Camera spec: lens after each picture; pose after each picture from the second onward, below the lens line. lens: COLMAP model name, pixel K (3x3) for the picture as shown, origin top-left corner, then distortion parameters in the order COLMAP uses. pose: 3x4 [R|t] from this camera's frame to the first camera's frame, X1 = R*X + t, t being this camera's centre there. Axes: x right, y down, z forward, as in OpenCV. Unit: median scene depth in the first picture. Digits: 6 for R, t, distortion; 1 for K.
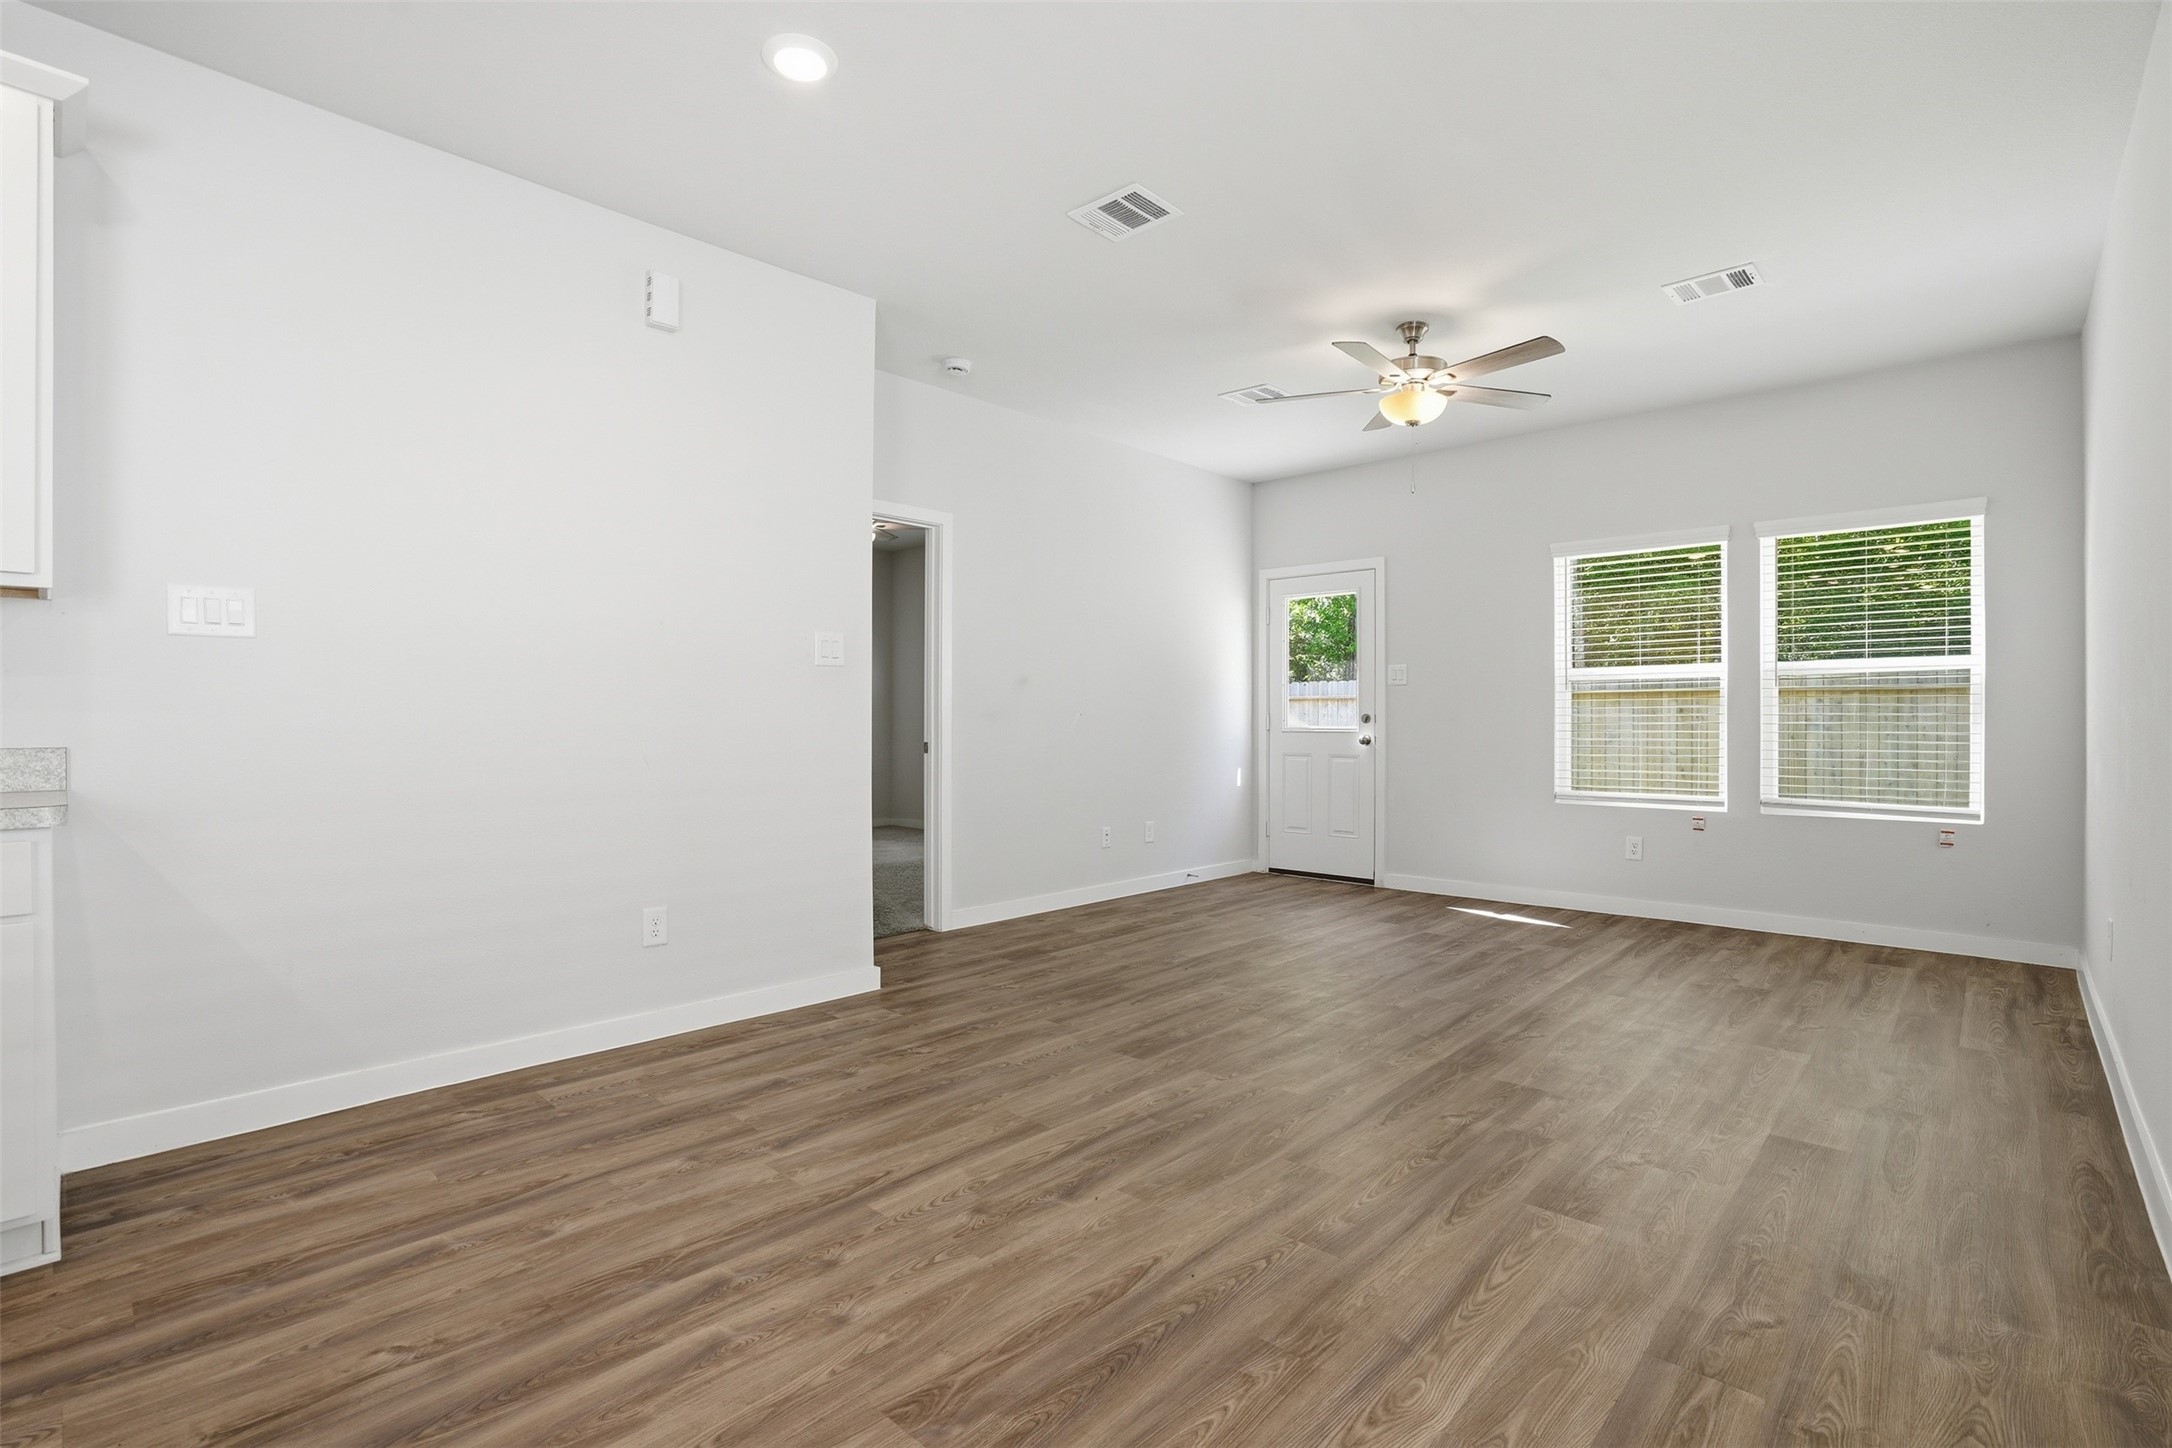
lens RADIAL K [[1003.1, 0, 1086.0], [0, 1003.1, 724.0], [0, 0, 1]] dist [-0.056714, 0.019906]
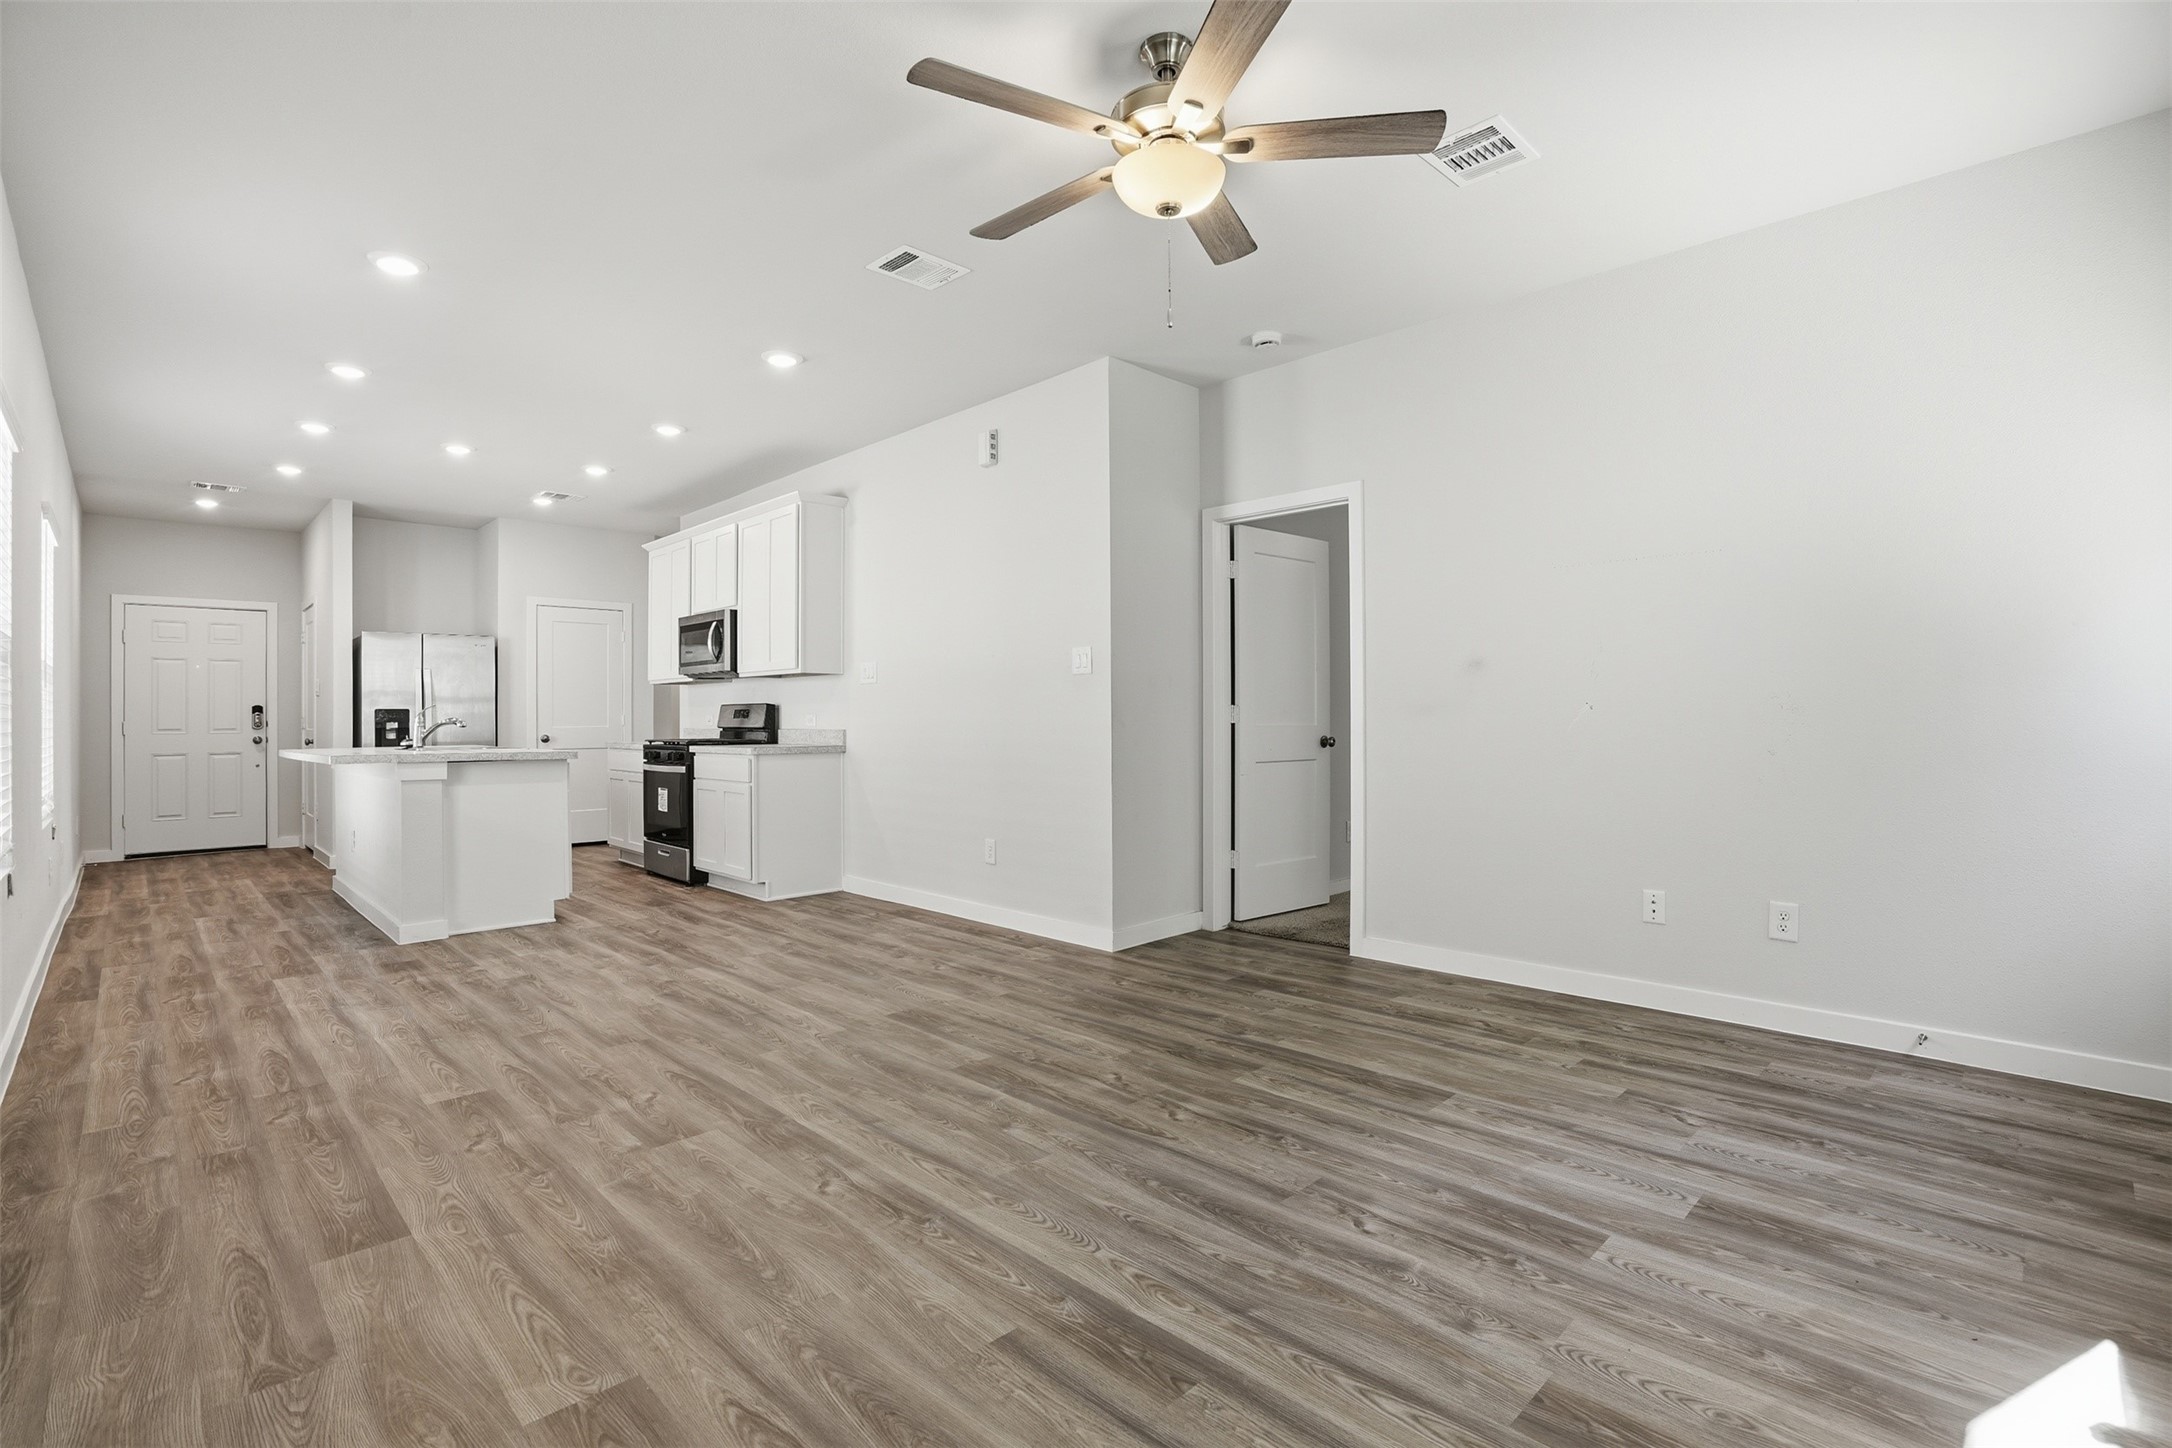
lens RADIAL K [[1001.5, 0, 1089.1], [0, 1001.5, 715.8], [0, 0, 1]] dist [-0.060045, 0.018938]
pose [[-0.035864, -0.002395, -0.999354, 0.924417], [0.000815, 0.999997, -0.002426, -0.003619], [0.999356, -0.000902, -0.035862, 0.991999]]
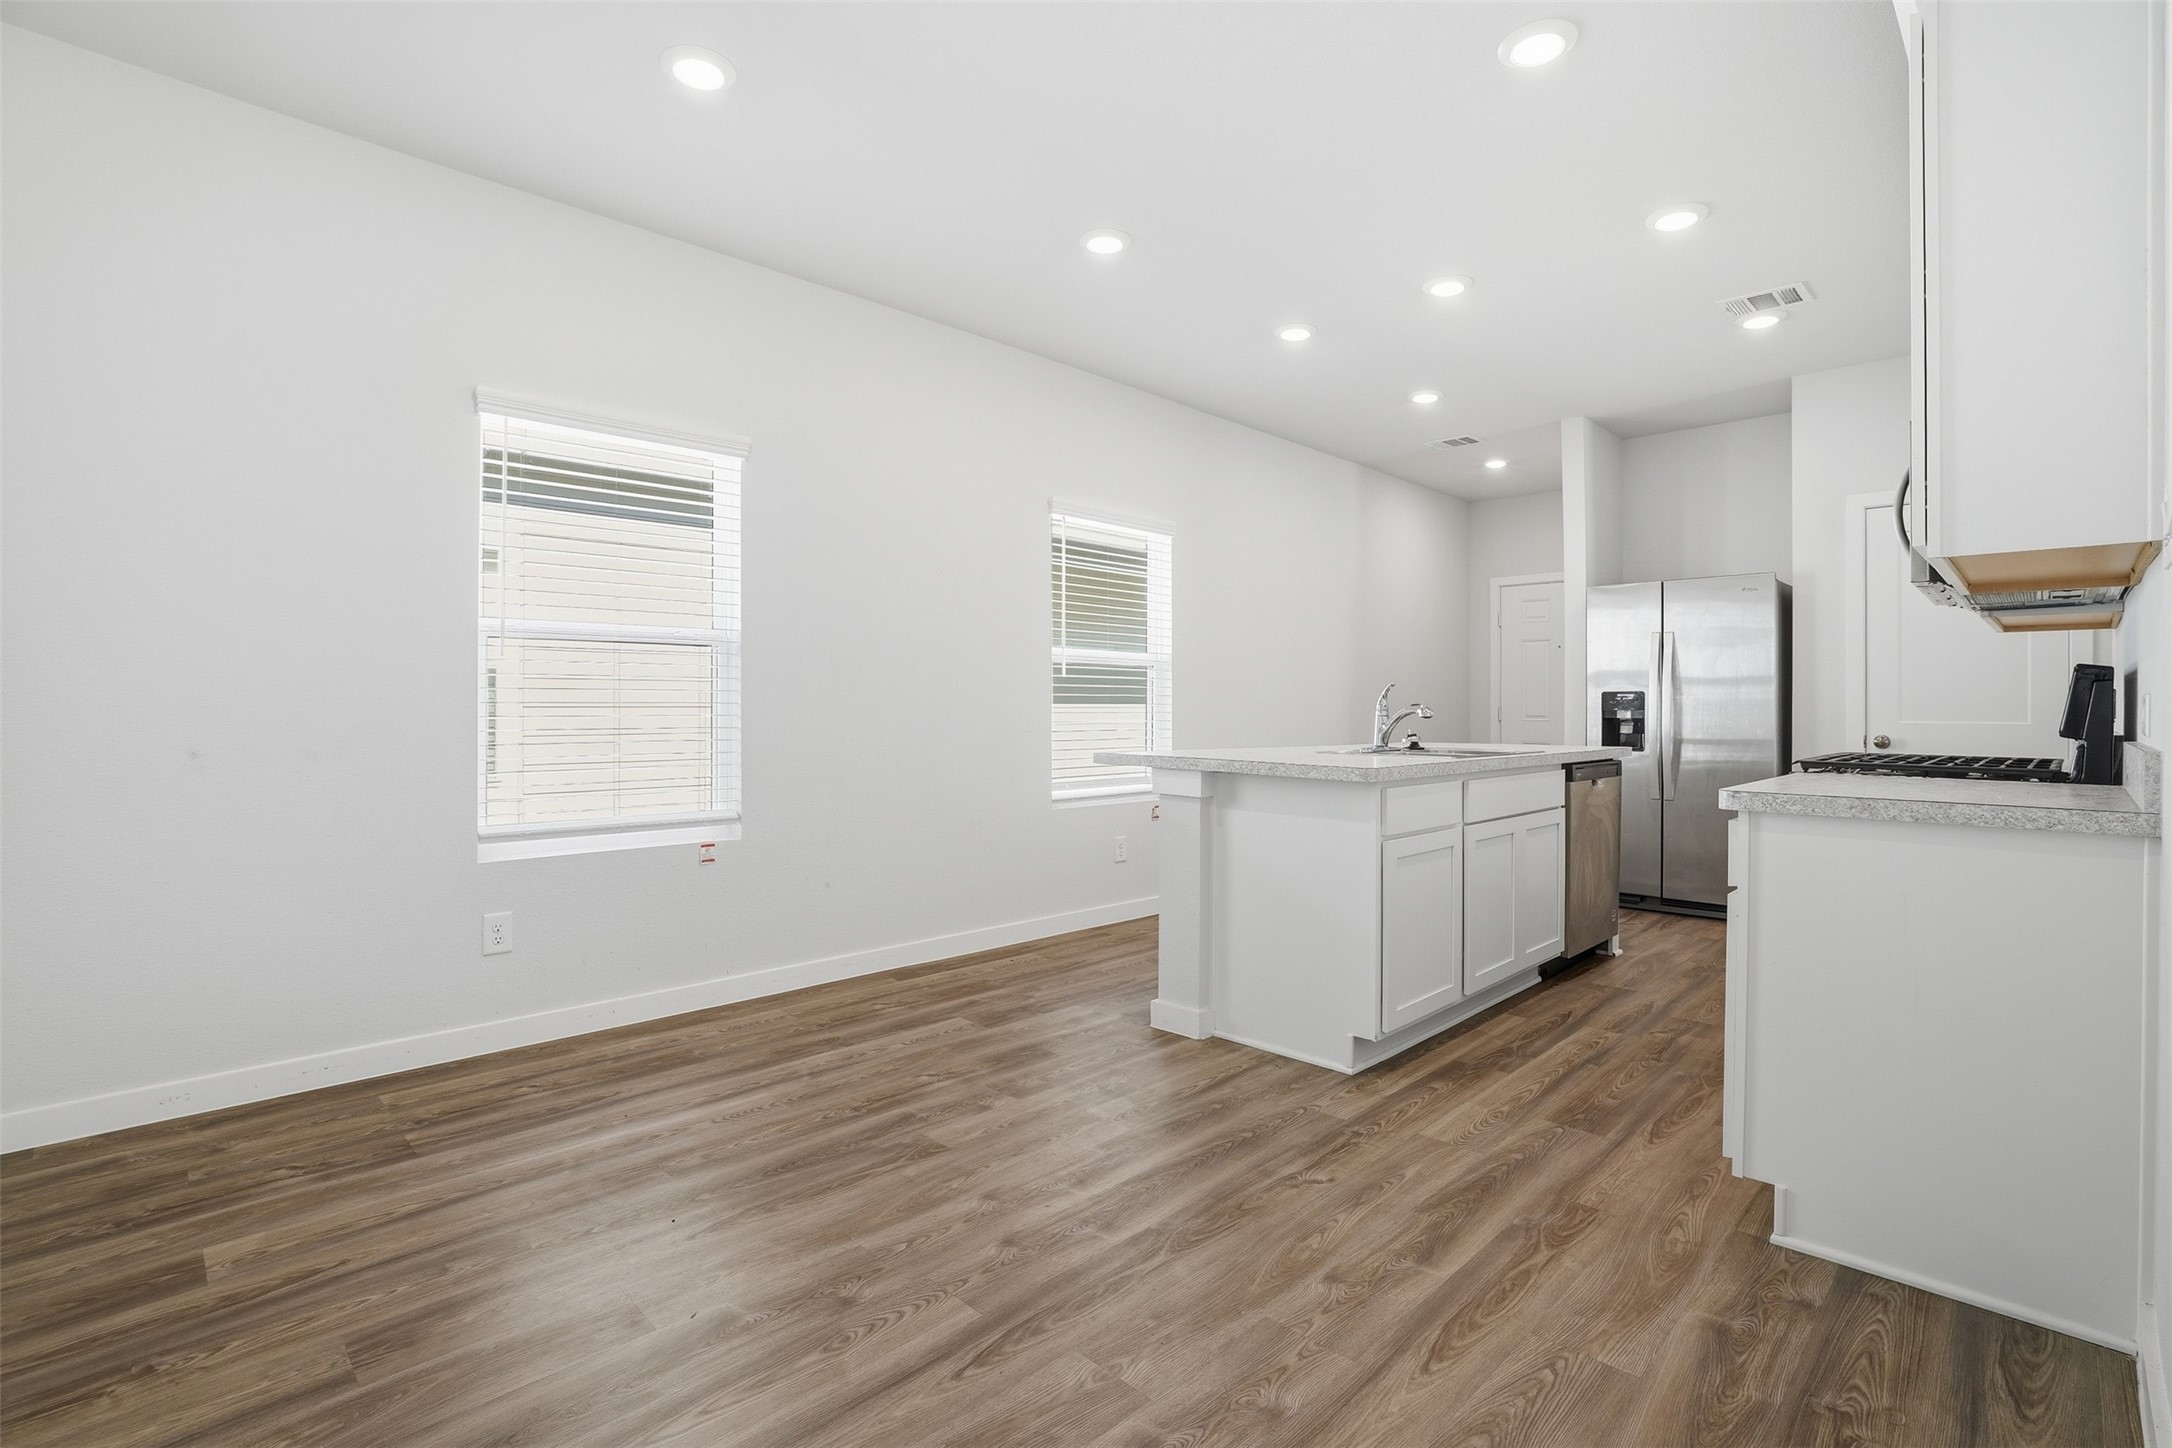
lens RADIAL K [[997.7, 0, 1086.0], [0, 997.7, 724.0], [0, 0, 1]] dist [-0.082692, 0.027579]
pose [[-0.999275, -0.002559, 0.037989, -0.179989], [-0.001800, 0.999798, 0.019997, -0.003972], [-0.038033, 0.019914, -0.999078, 0.953025]]
